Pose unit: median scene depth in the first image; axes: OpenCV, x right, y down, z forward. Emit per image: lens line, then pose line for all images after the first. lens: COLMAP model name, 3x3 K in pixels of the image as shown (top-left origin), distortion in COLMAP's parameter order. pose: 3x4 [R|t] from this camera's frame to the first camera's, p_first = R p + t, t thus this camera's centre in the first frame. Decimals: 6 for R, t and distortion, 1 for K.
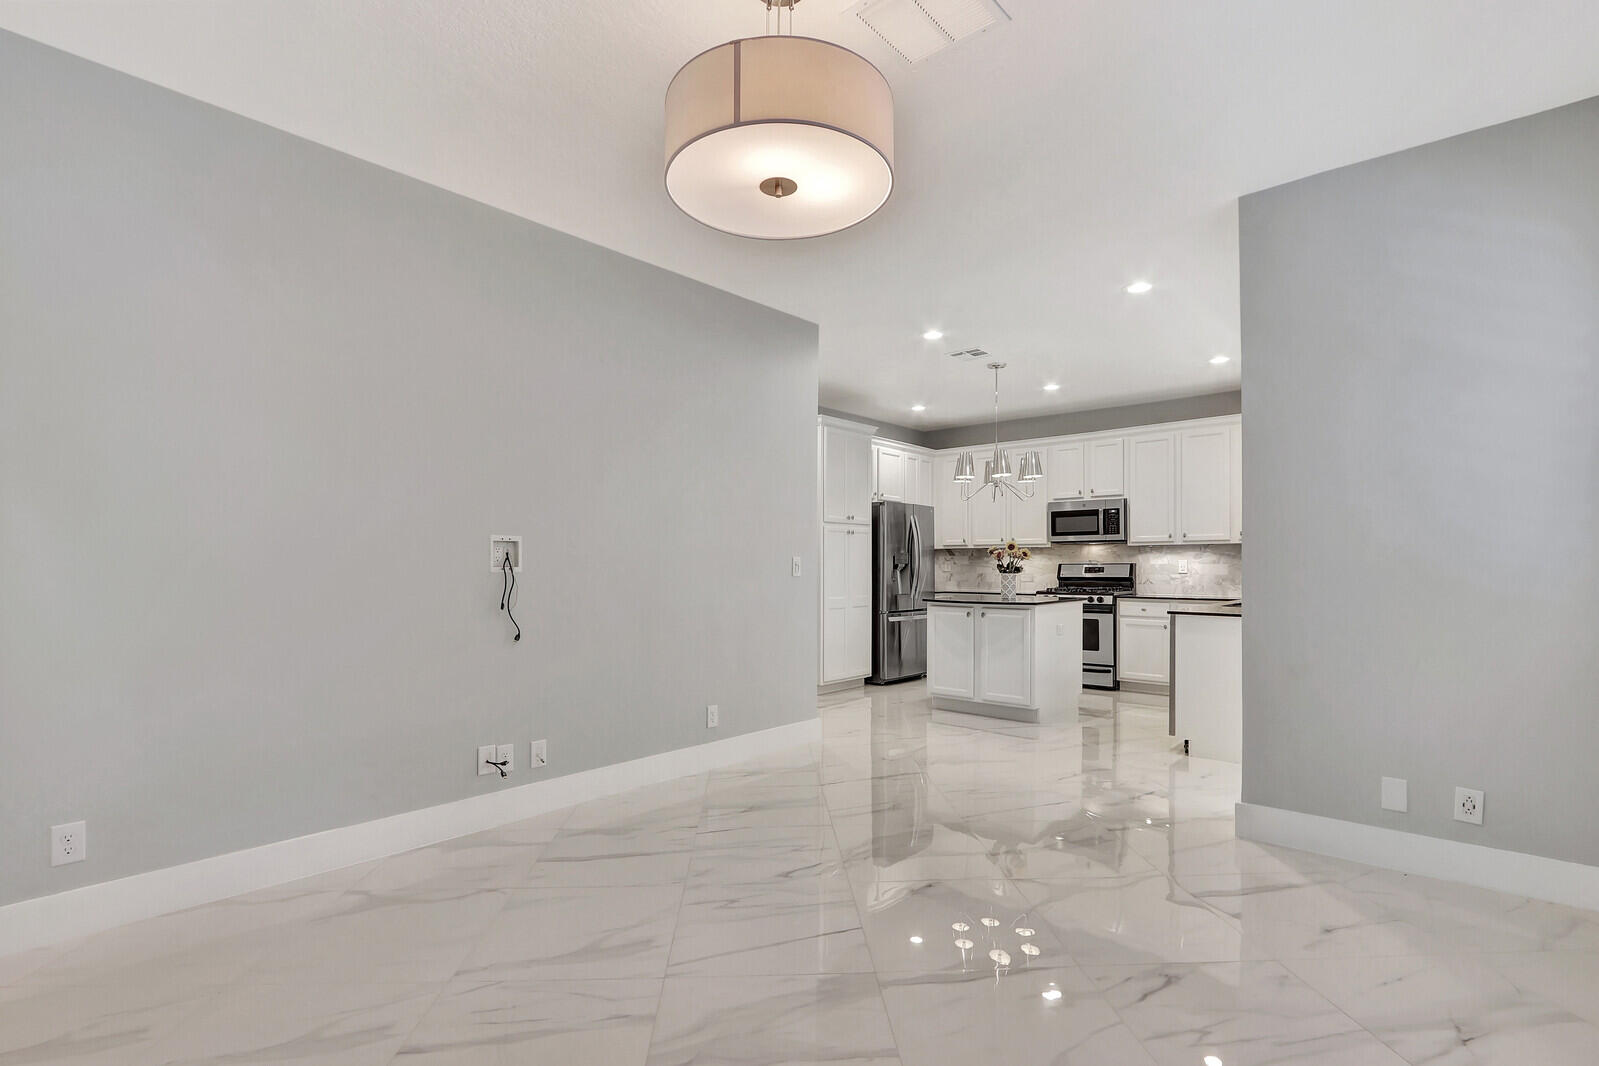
lens RADIAL K [[758.0, 0, 803.1], [0, 758.0, 562.4], [0, 0, 1]] dist [-0.015740, 0.000300]
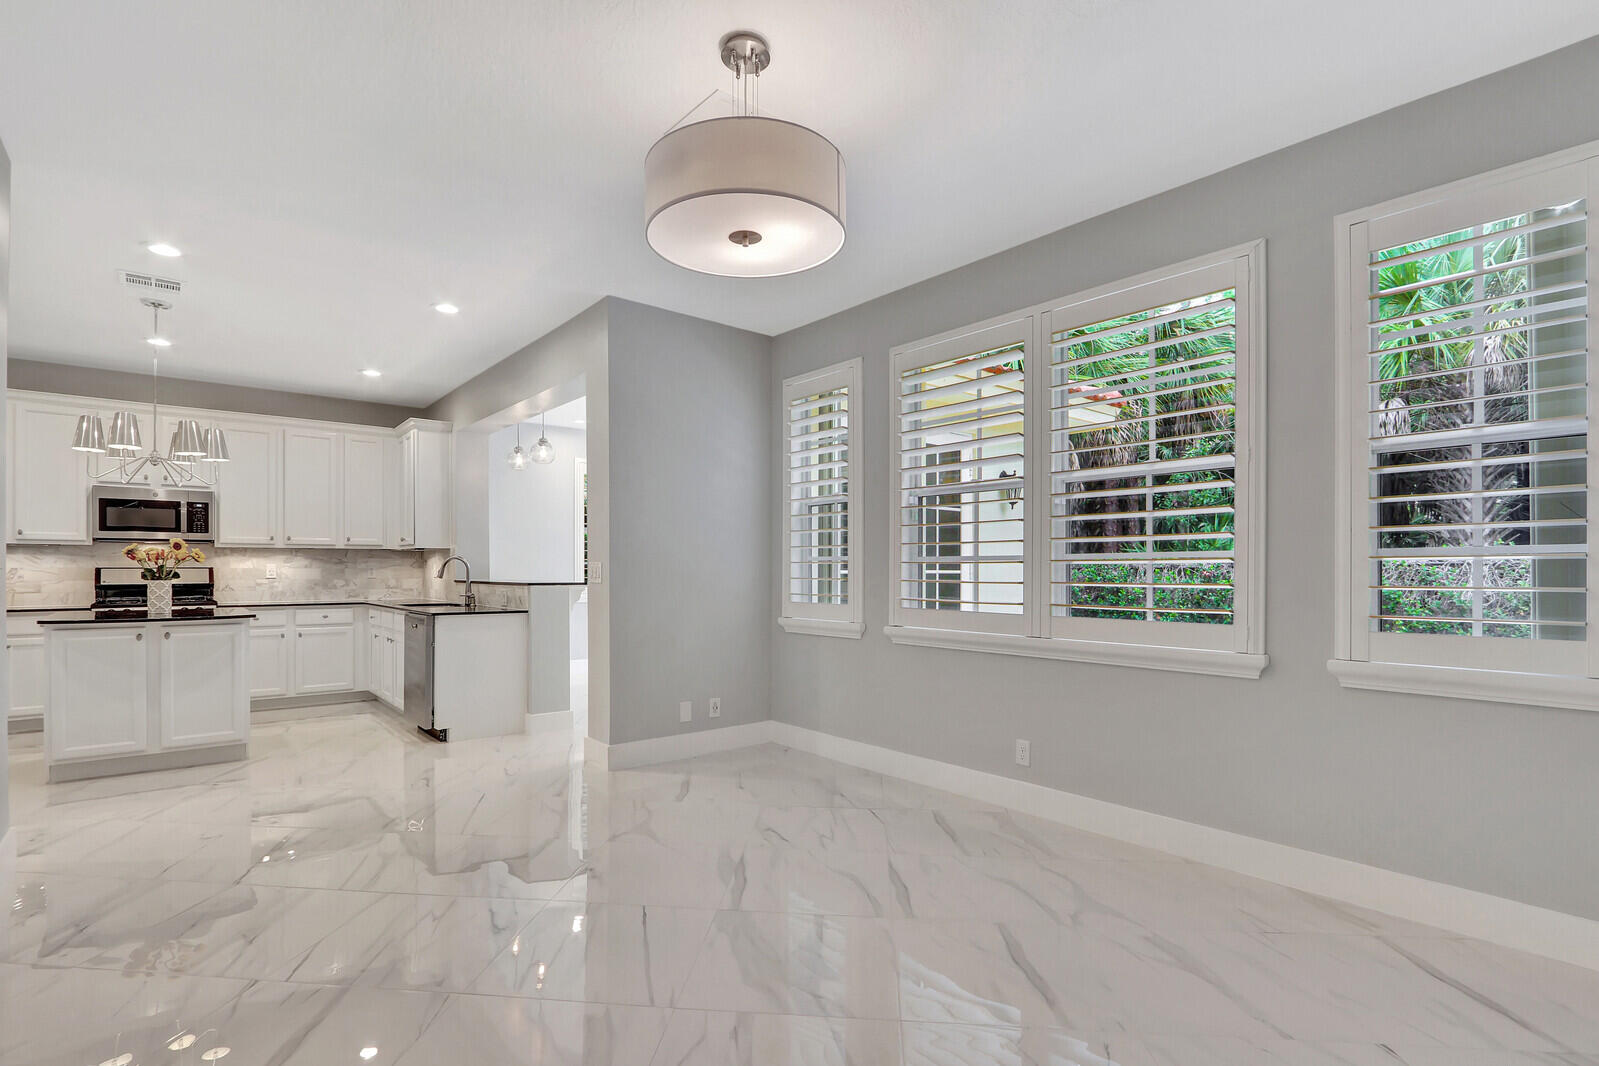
lens RADIAL K [[770.4, 0, 771.4], [0, 770.4, 578.2], [0, 0, 1]] dist [0.010494, -0.000632]
pose [[0.165372, -0.009984, 0.986181, -0.371584], [-0.006477, 0.999916, 0.011209, -0.000389], [-0.986210, -0.008242, 0.165293, 0.243204]]
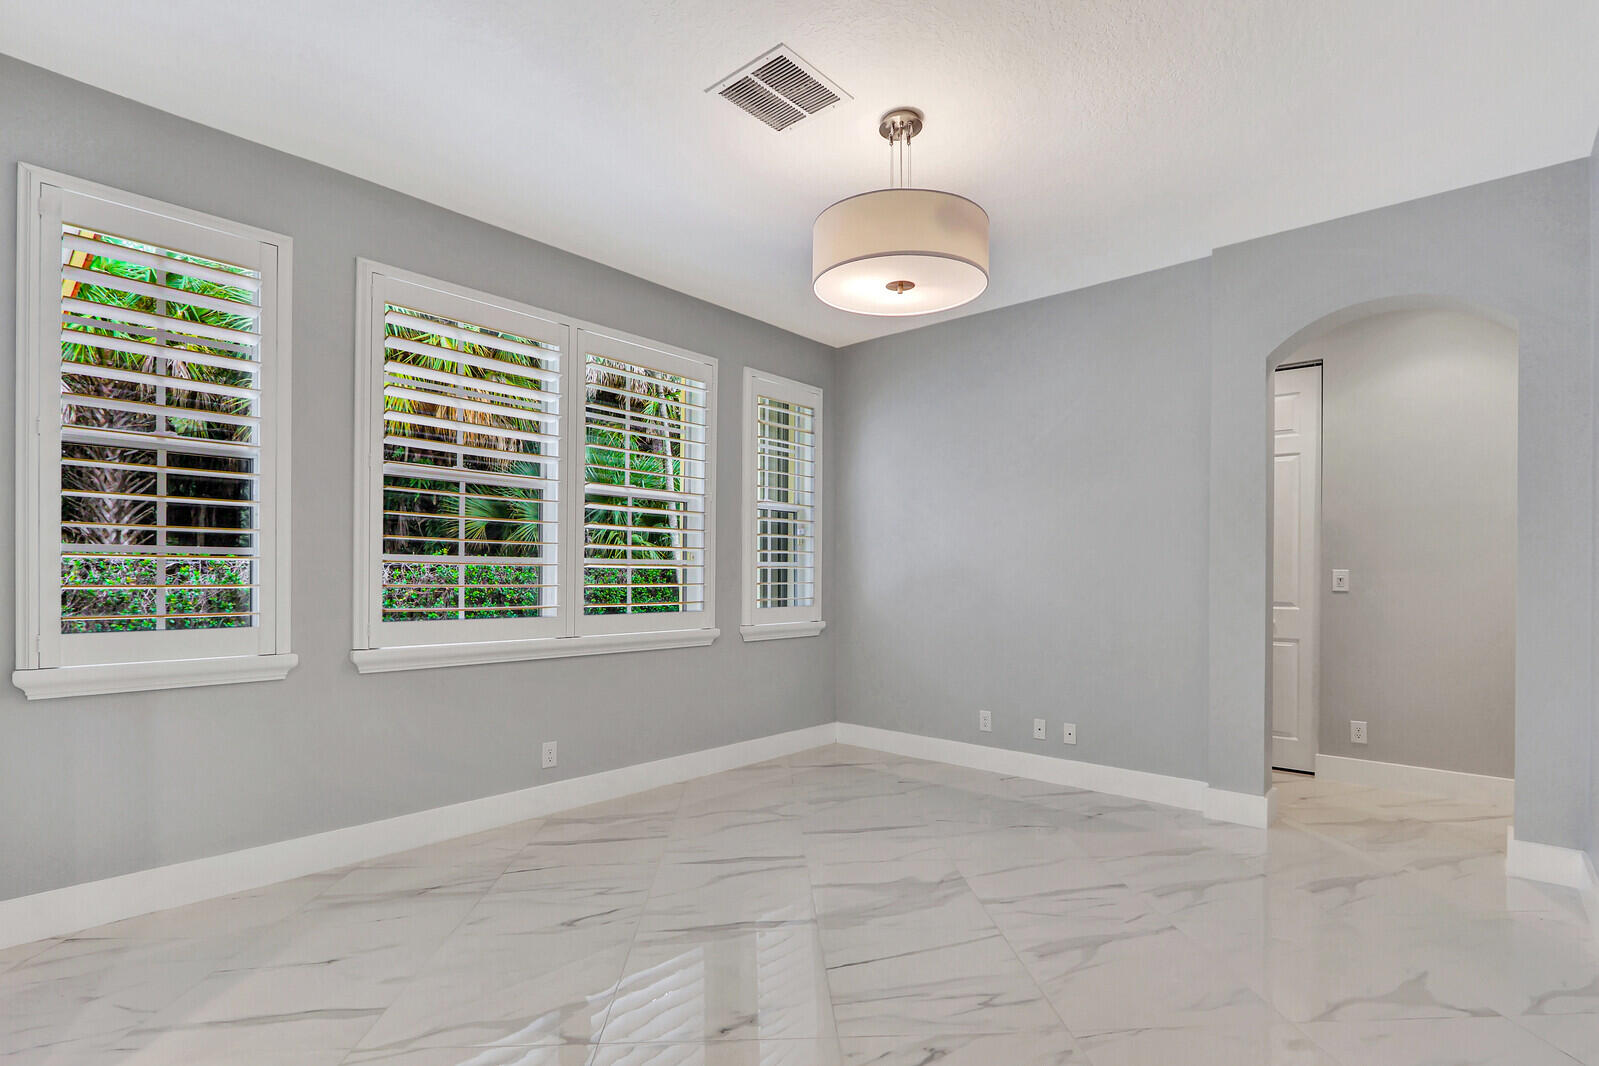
lens RADIAL K [[746.8, 0, 797.1], [0, 746.8, 580.9], [0, 0, 1]] dist [-0.027504, 0.000122]
pose [[-0.999886, -0.010420, 0.010948, 0.040542], [-0.010419, 0.999946, 0.000181, 0.003265], [-0.010949, 0.000067, -0.999940, 0.710295]]
